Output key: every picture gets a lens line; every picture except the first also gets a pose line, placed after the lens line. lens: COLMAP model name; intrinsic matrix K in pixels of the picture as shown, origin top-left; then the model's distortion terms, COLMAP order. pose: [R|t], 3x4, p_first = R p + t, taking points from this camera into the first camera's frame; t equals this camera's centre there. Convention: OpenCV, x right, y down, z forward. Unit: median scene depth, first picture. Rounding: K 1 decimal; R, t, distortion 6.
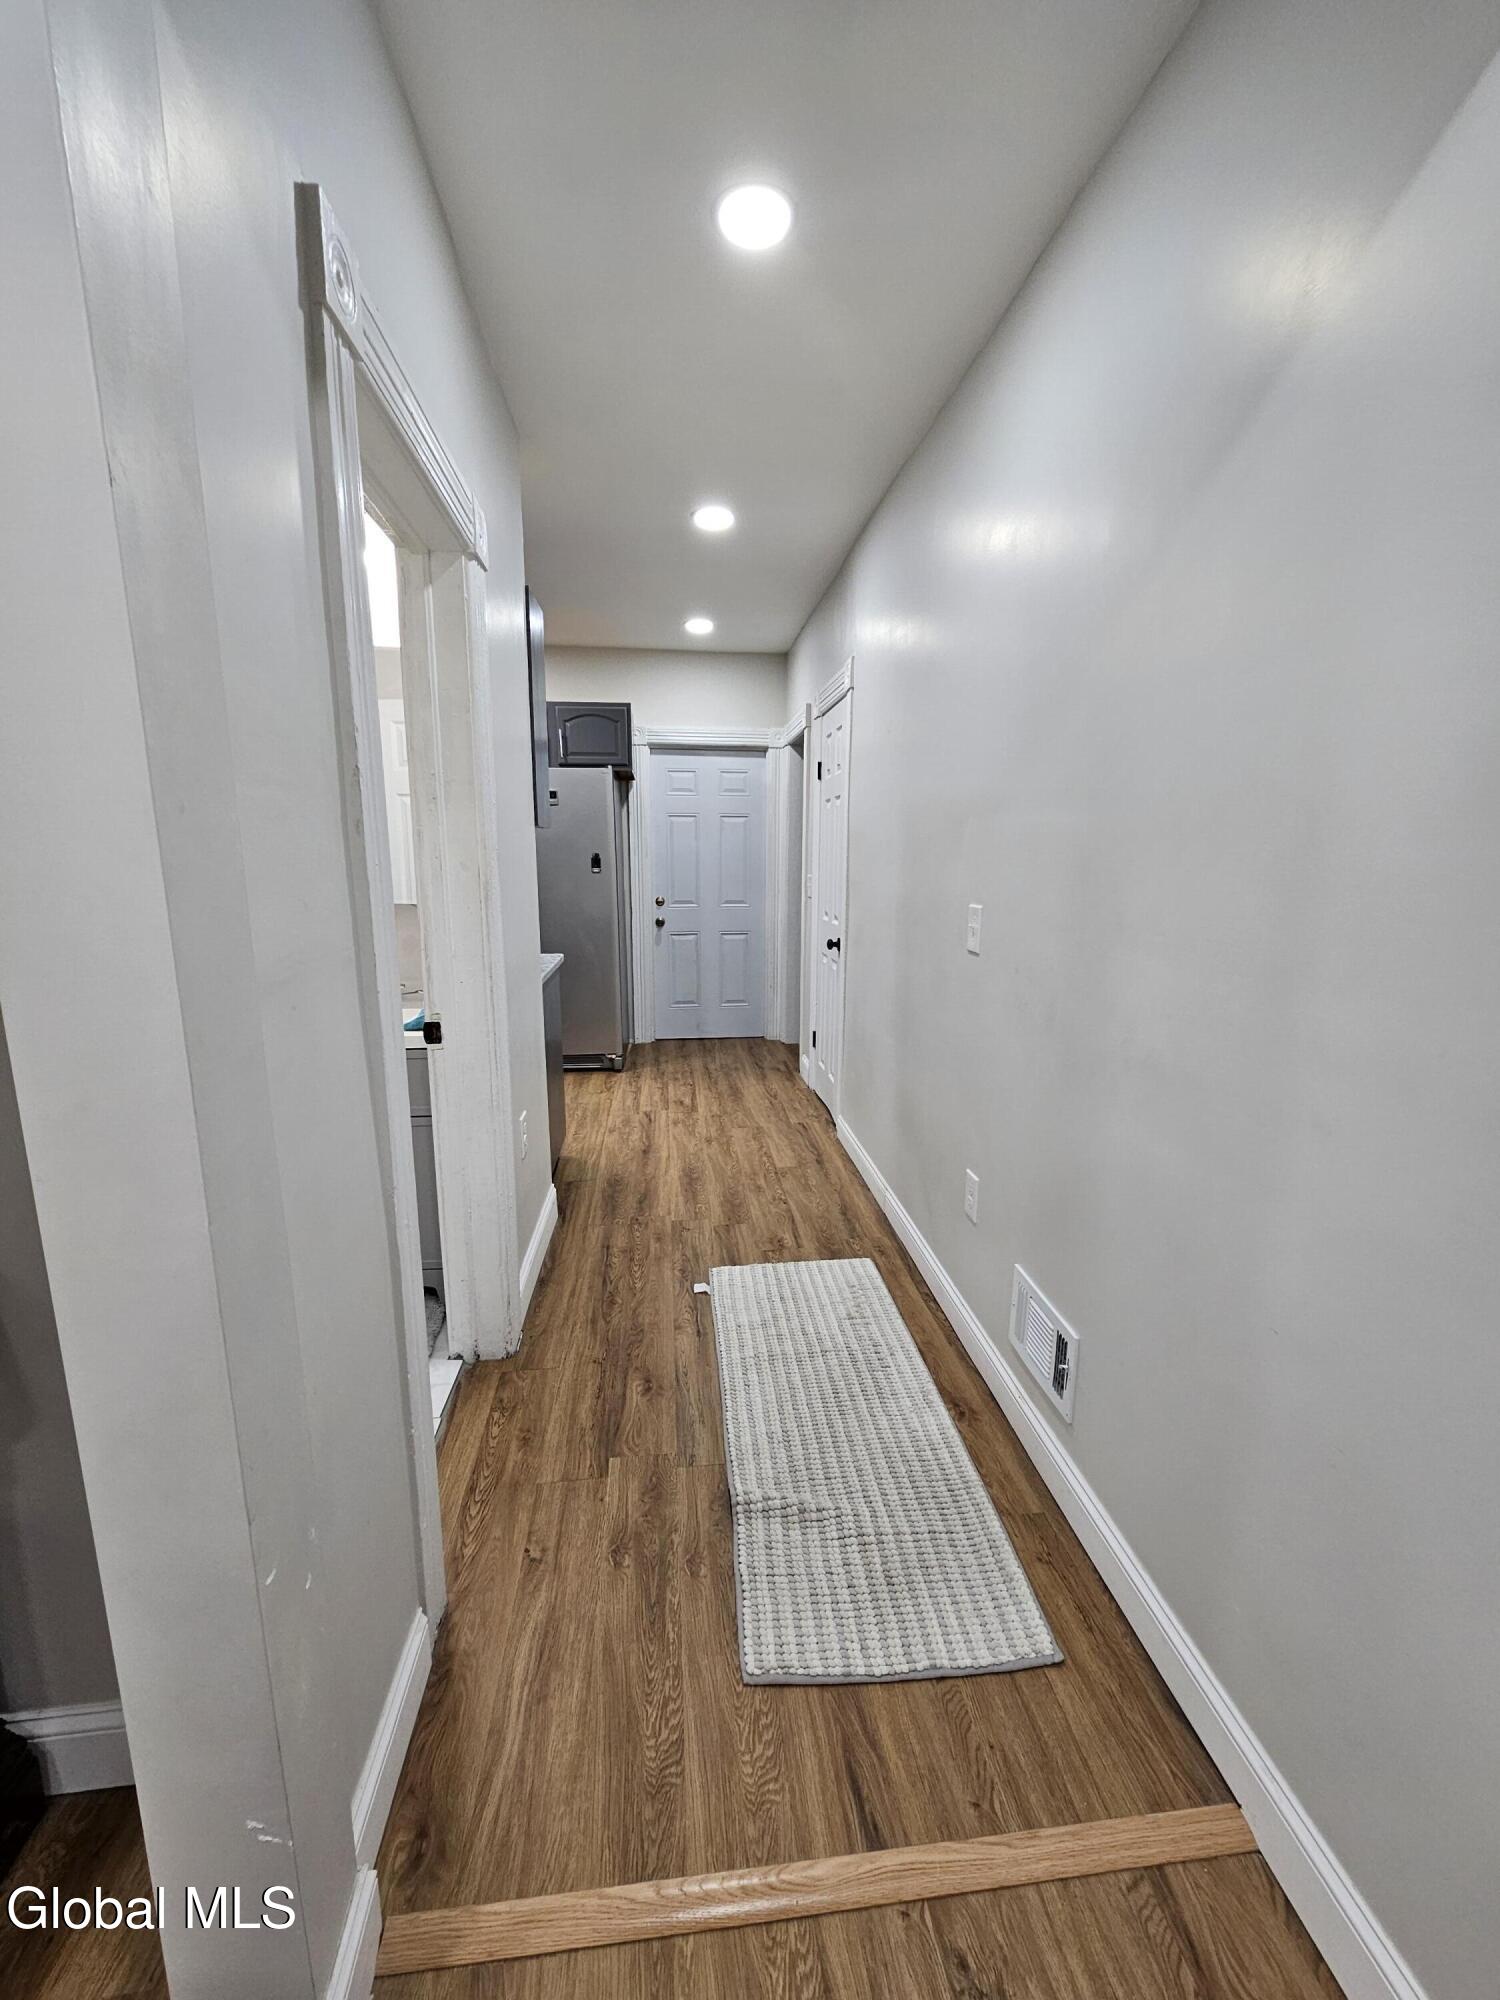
lens RADIAL K [[808.0, 0, 751.1], [0, 808.0, 995.3], [0, 0, 1]] dist [-0.001175, -0.000885]
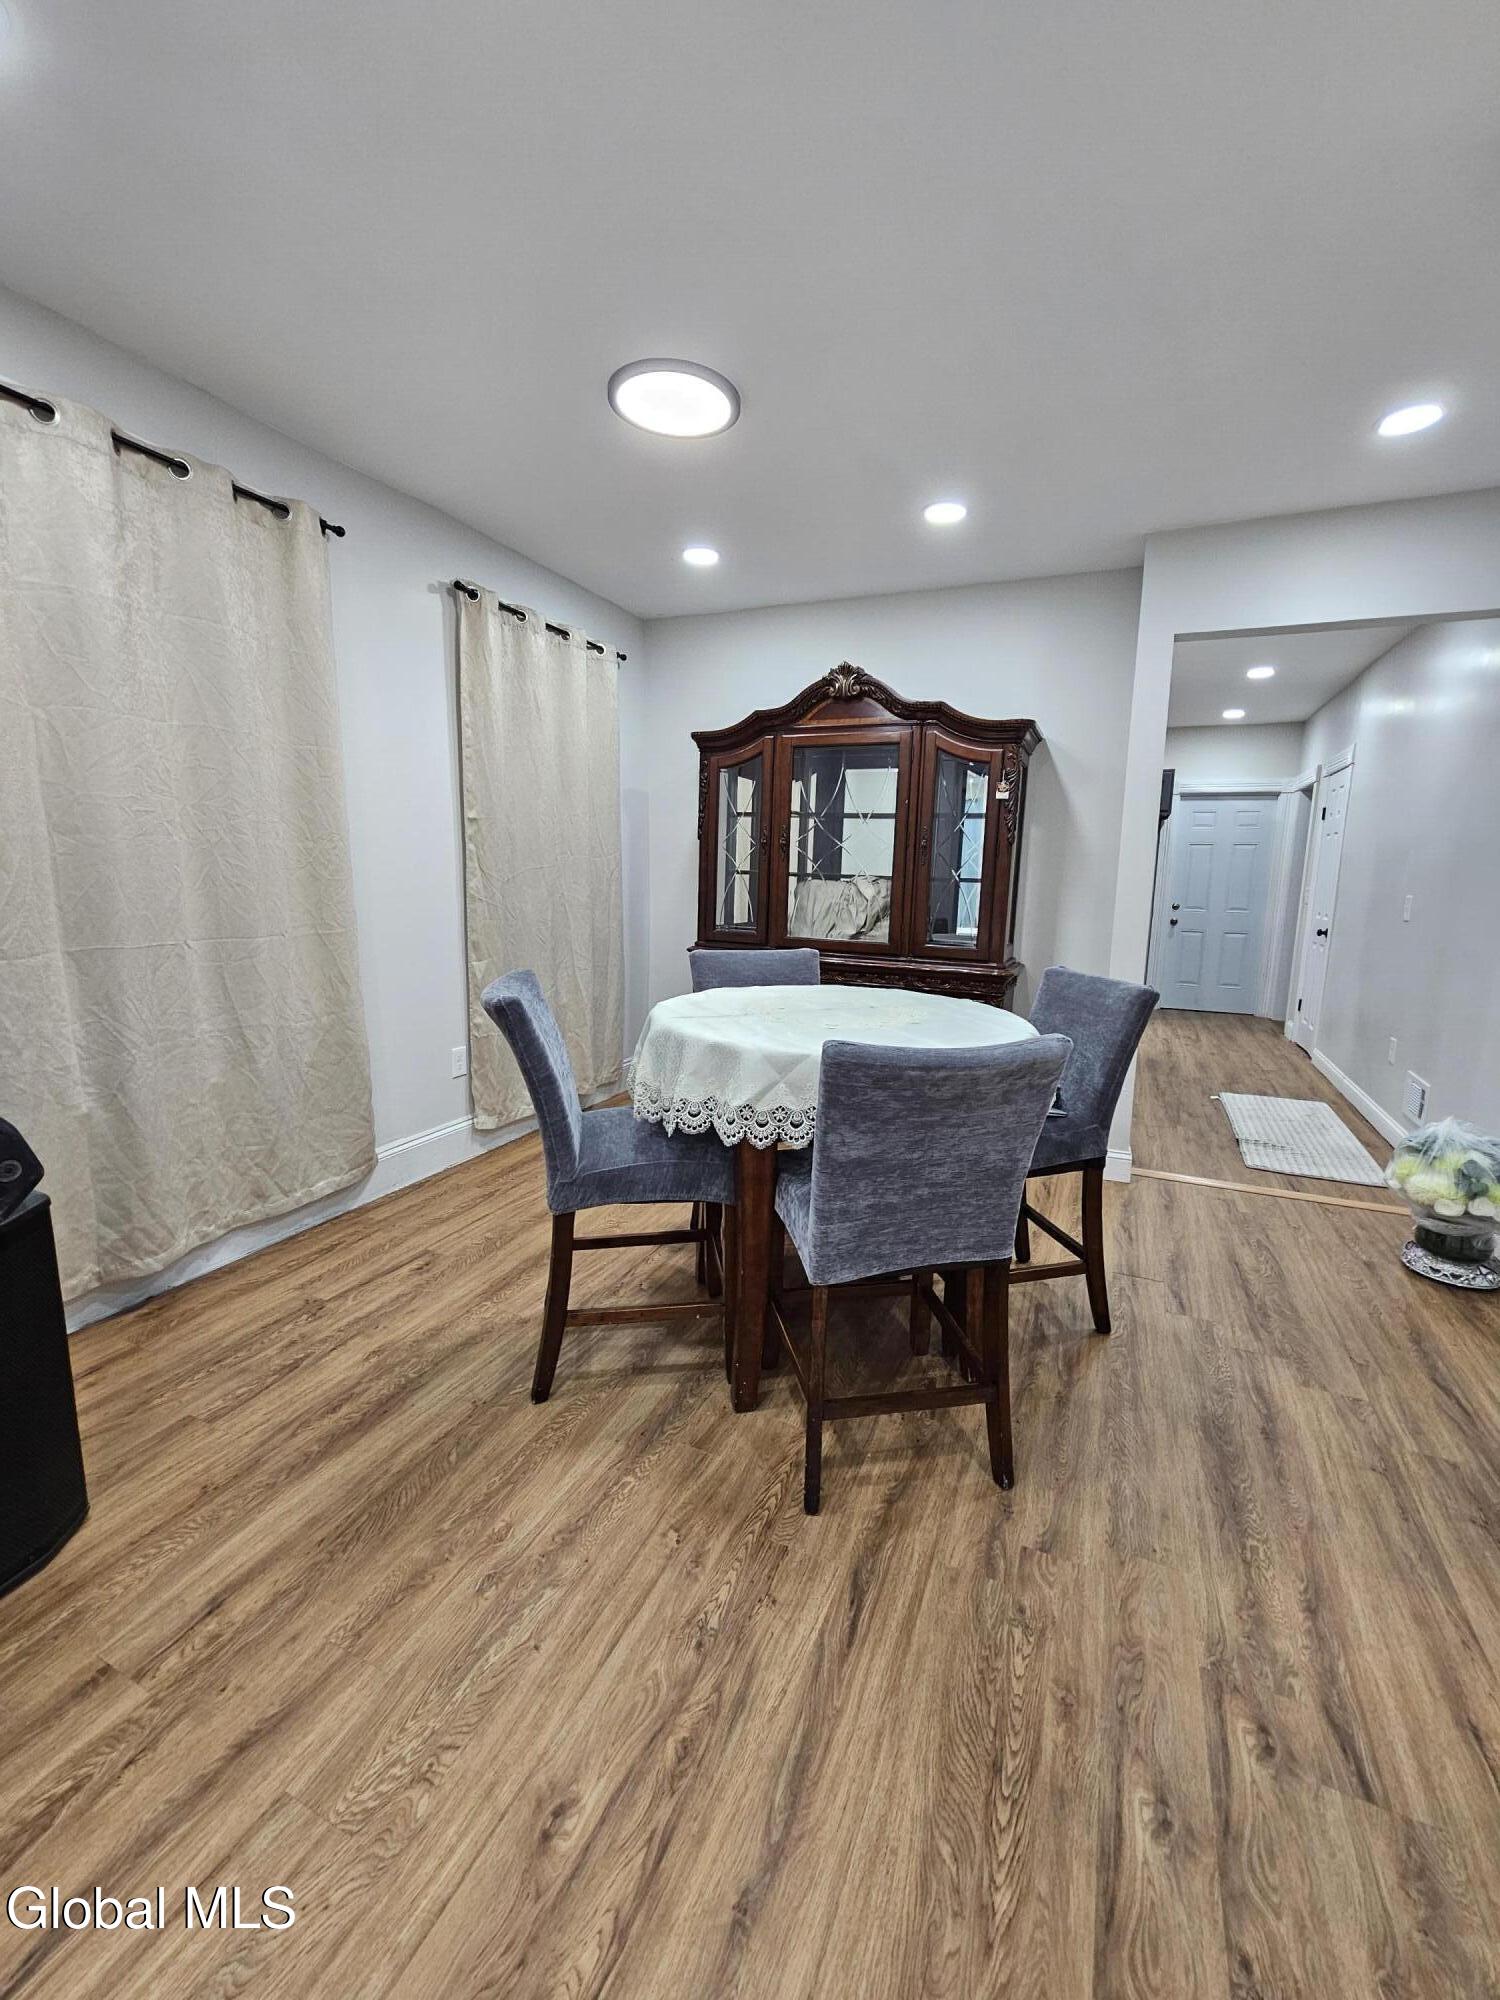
lens RADIAL K [[808.0, 0, 754.1], [0, 808.0, 999.5], [0, 0, 1]] dist [-0.001175, -0.000885]
pose [[0.863093, 0.088925, -0.497155, -0.035120], [-0.101127, 0.994871, 0.002388, 0.113537], [0.494817, 0.048215, 0.867659, -0.556494]]
